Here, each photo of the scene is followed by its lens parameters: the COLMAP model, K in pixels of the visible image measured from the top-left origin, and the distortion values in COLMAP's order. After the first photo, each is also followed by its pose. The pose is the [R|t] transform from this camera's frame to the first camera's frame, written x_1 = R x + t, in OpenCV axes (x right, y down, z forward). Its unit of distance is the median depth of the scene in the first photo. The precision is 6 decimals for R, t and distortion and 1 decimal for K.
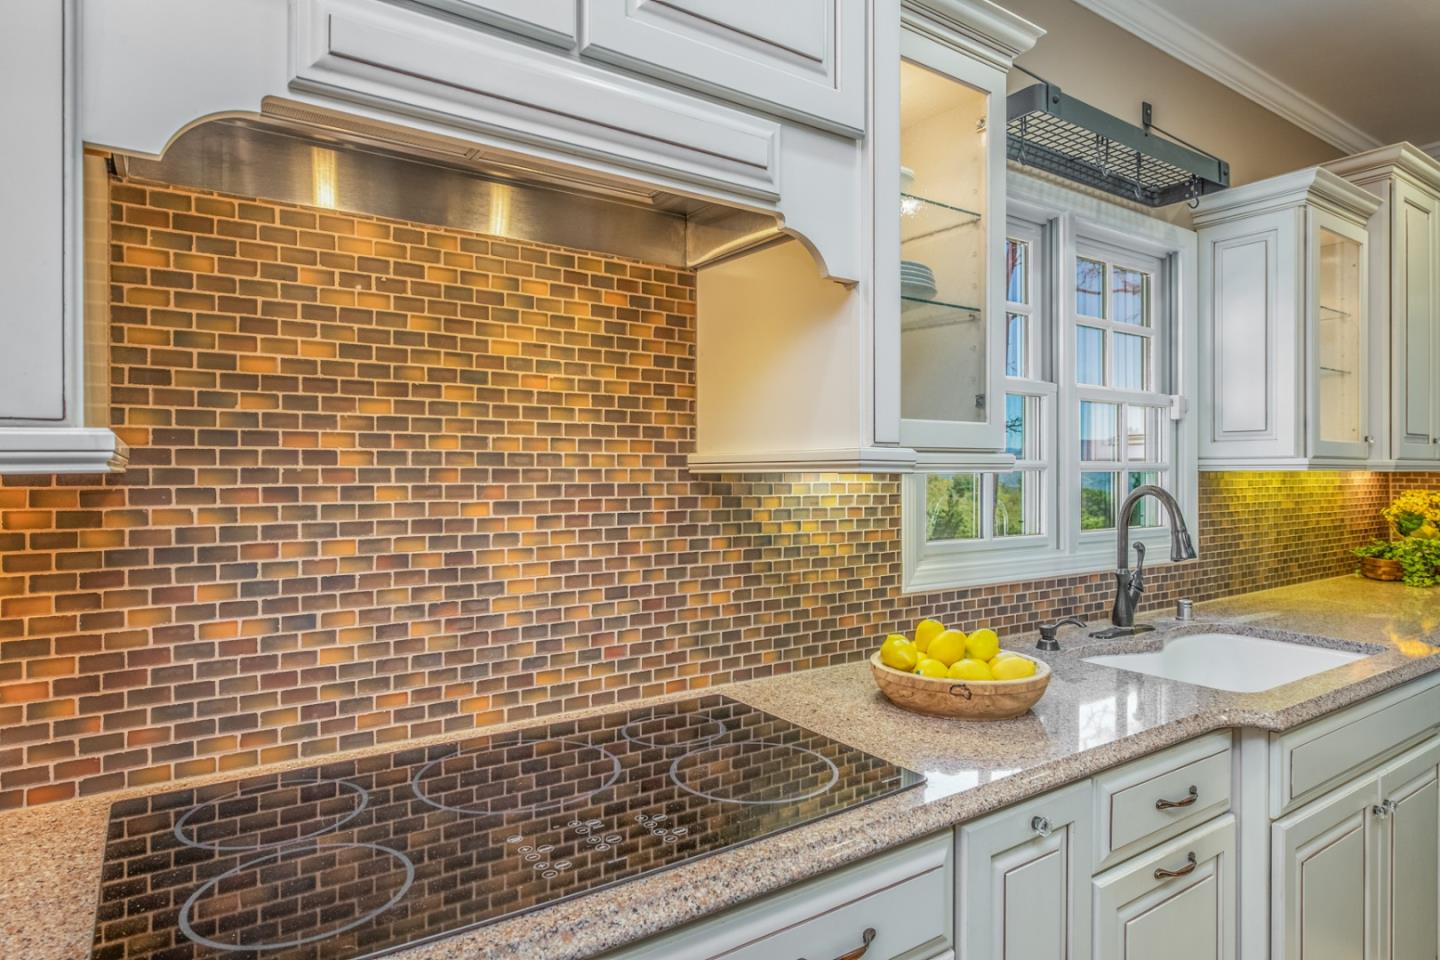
lens RADIAL K [[824.6, 0, 721.1], [0, 824.6, 474.6], [0, 0, 1]] dist [-0.013474, 0.002769]
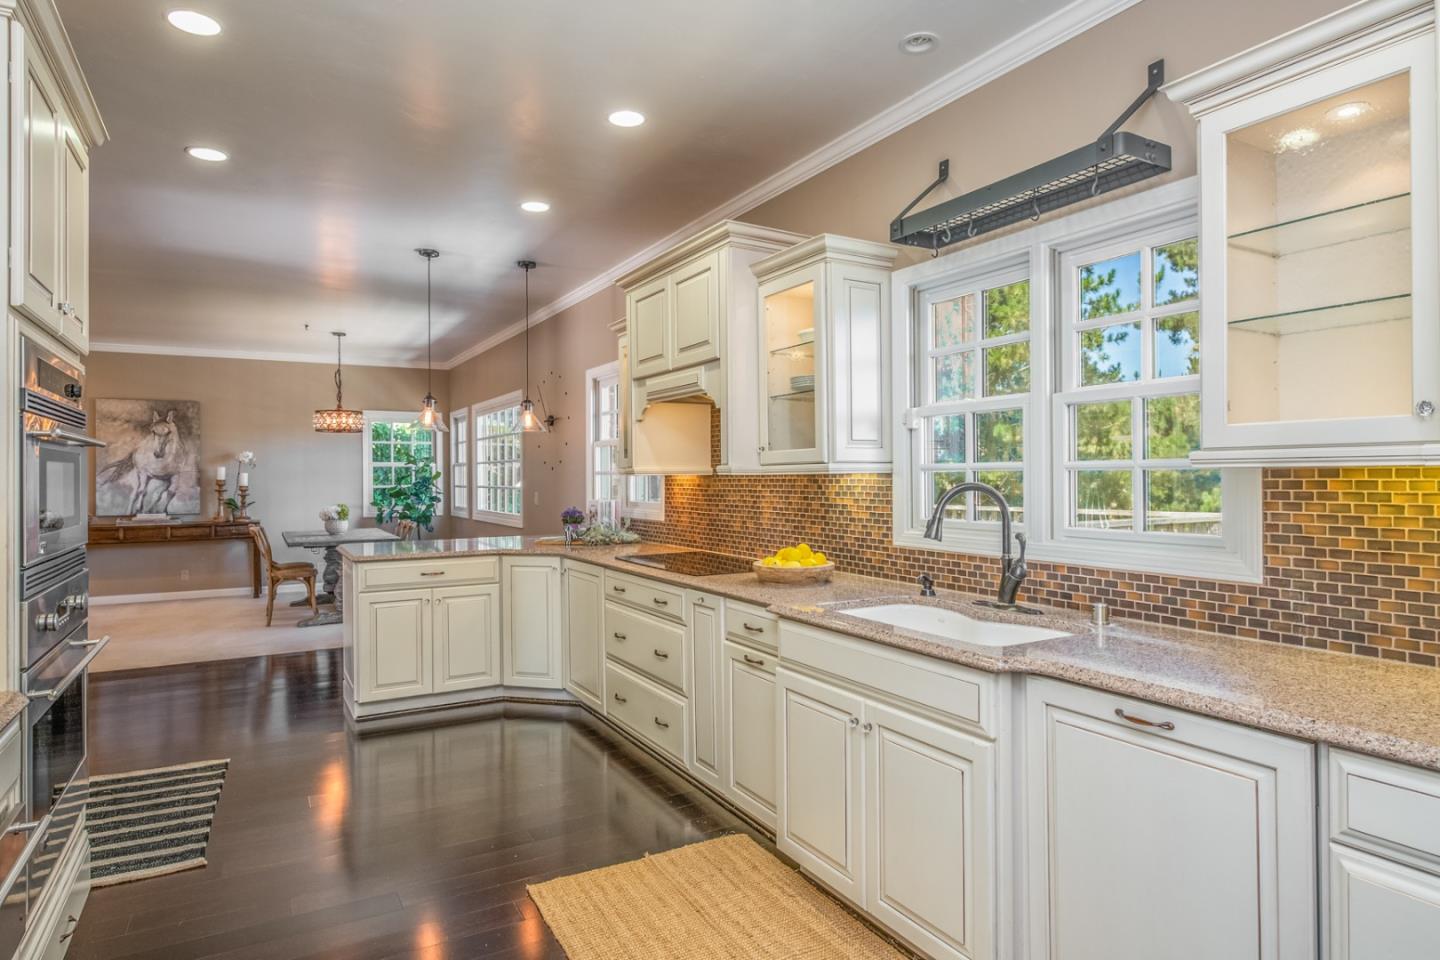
lens RADIAL K [[824.6, 0, 727.8], [0, 824.6, 479.1], [0, 0, 1]] dist [-0.013474, 0.002769]
pose [[-0.078686, 0.004720, -0.996888, 1.989831], [0.004420, 0.999981, 0.004386, 0.000273], [0.996890, -0.004061, -0.078705, 0.820865]]
